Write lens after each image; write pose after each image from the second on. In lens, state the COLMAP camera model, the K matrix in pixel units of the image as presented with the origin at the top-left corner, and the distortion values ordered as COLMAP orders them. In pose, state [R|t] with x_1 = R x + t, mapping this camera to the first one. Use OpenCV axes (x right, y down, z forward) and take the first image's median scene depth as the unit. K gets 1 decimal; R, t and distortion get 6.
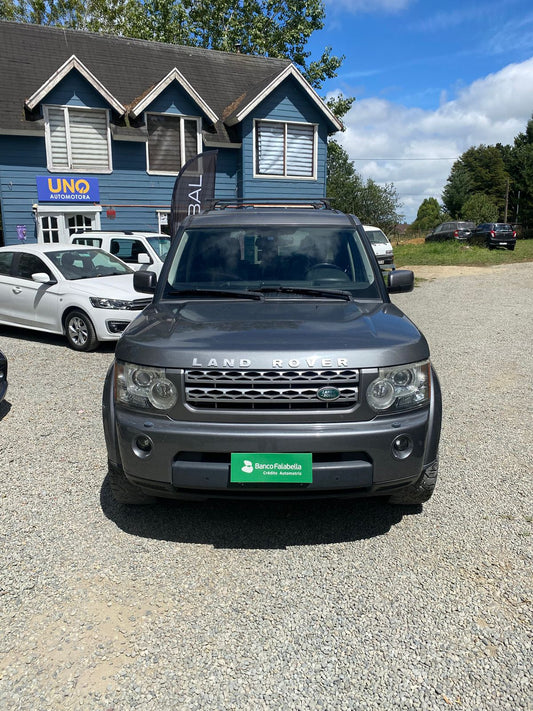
lens RADIAL K [[549.9, 0, 266.5], [0, 549.9, 355.5], [0, 0, 1]] dist [0.010260, 0.003245]
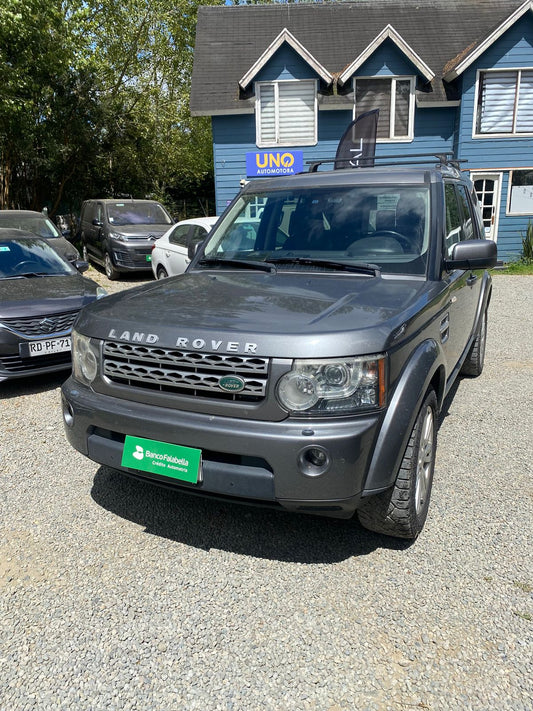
lens RADIAL K [[549.9, 0, 266.5], [0, 549.9, 355.5], [0, 0, 1]] dist [0.010260, 0.003245]
pose [[0.897985, 0.095162, -0.429612, 0.105732], [-0.075784, 0.995193, 0.062037, -0.006028], [0.433451, -0.023151, 0.900880, 0.054503]]
